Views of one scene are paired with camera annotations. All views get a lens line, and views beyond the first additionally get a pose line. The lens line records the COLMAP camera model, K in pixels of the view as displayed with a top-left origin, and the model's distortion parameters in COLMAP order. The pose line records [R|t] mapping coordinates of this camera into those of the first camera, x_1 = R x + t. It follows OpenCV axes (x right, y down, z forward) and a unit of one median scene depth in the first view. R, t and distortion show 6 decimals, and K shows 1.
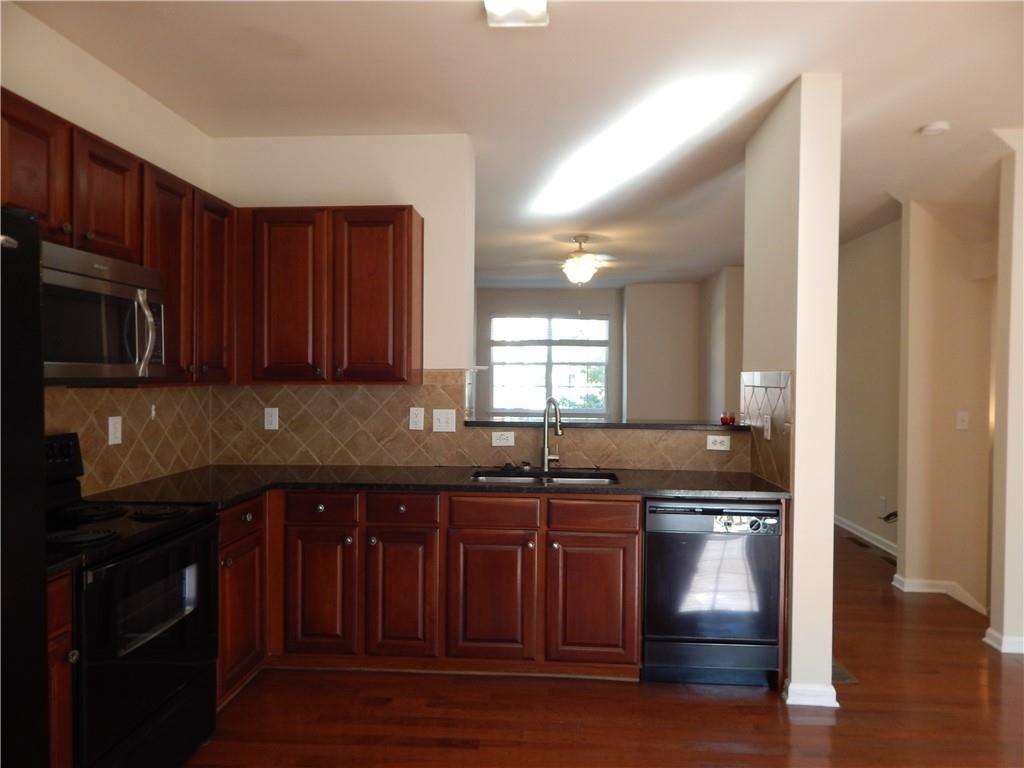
lens RADIAL K [[678.8, 0, 512.0], [0, 678.8, 384.0], [0, 0, 1]] dist [0.013314, -0.004145]
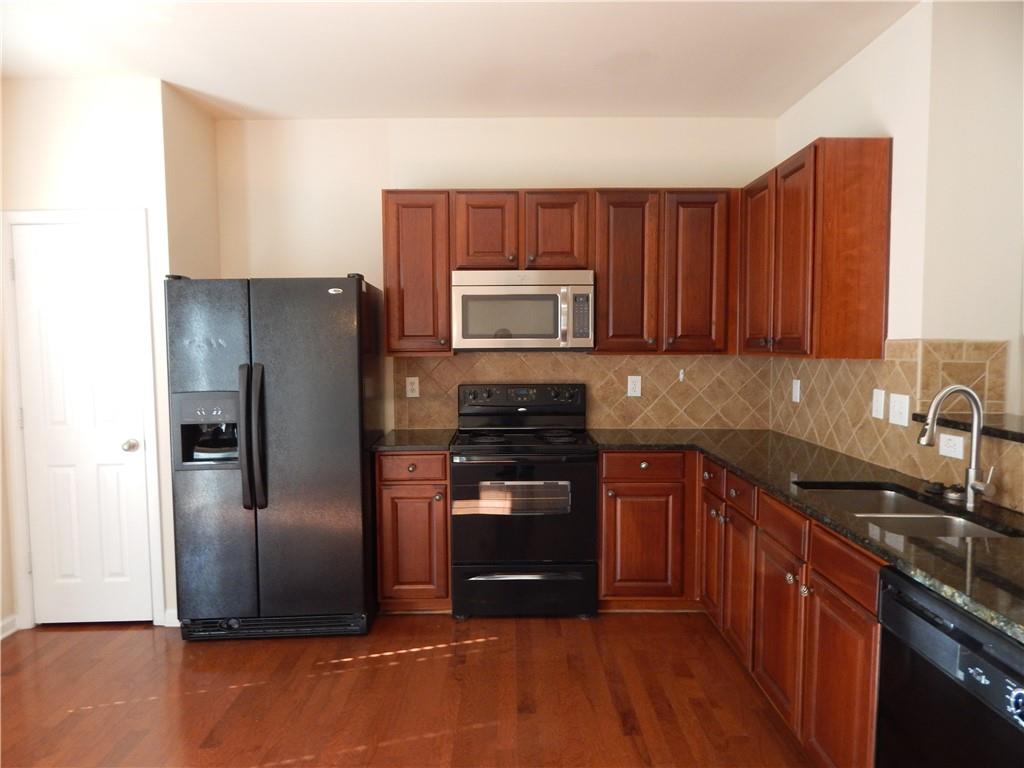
lens RADIAL K [[678.8, 0, 512.0], [0, 678.8, 384.0], [0, 0, 1]] dist [0.013314, -0.004145]
pose [[0.072871, 0.064135, -0.995277, 0.646866], [-0.014416, 0.997894, 0.063249, -0.015721], [0.997237, 0.009739, 0.073642, 0.569006]]
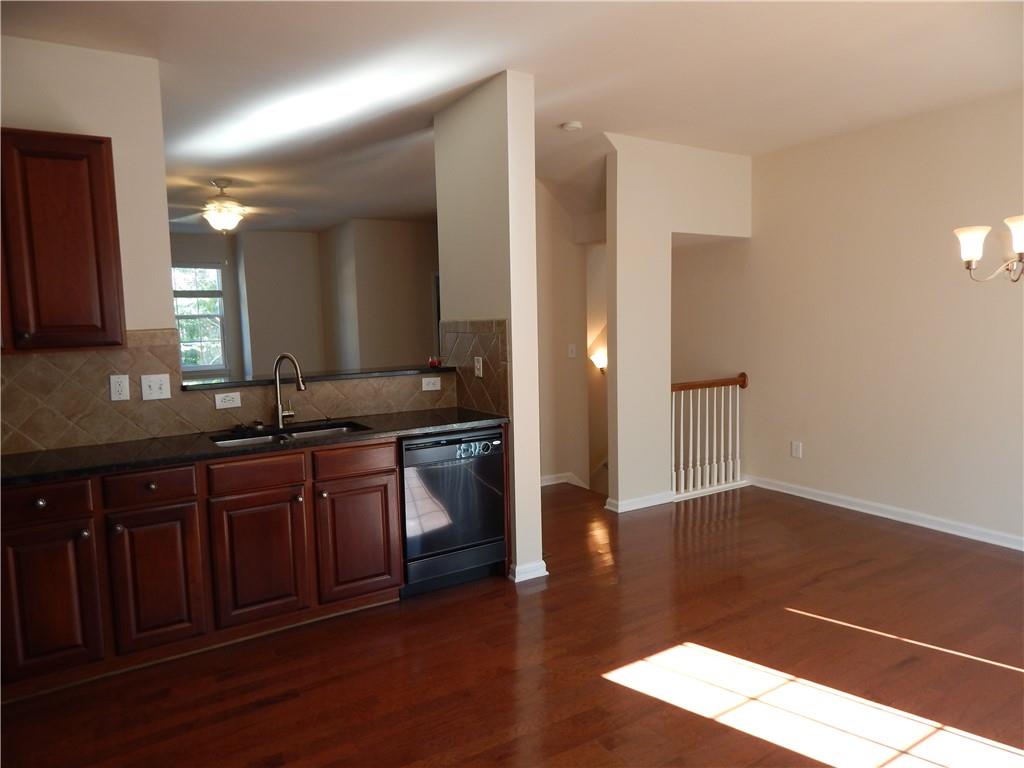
lens RADIAL K [[678.8, 0, 512.0], [0, 678.8, 384.0], [0, 0, 1]] dist [0.013314, -0.004145]
pose [[0.813698, -0.089940, 0.574288, -0.251449], [0.045454, 0.994777, 0.091390, -0.011590], [-0.579508, -0.048260, 0.813536, -0.003581]]
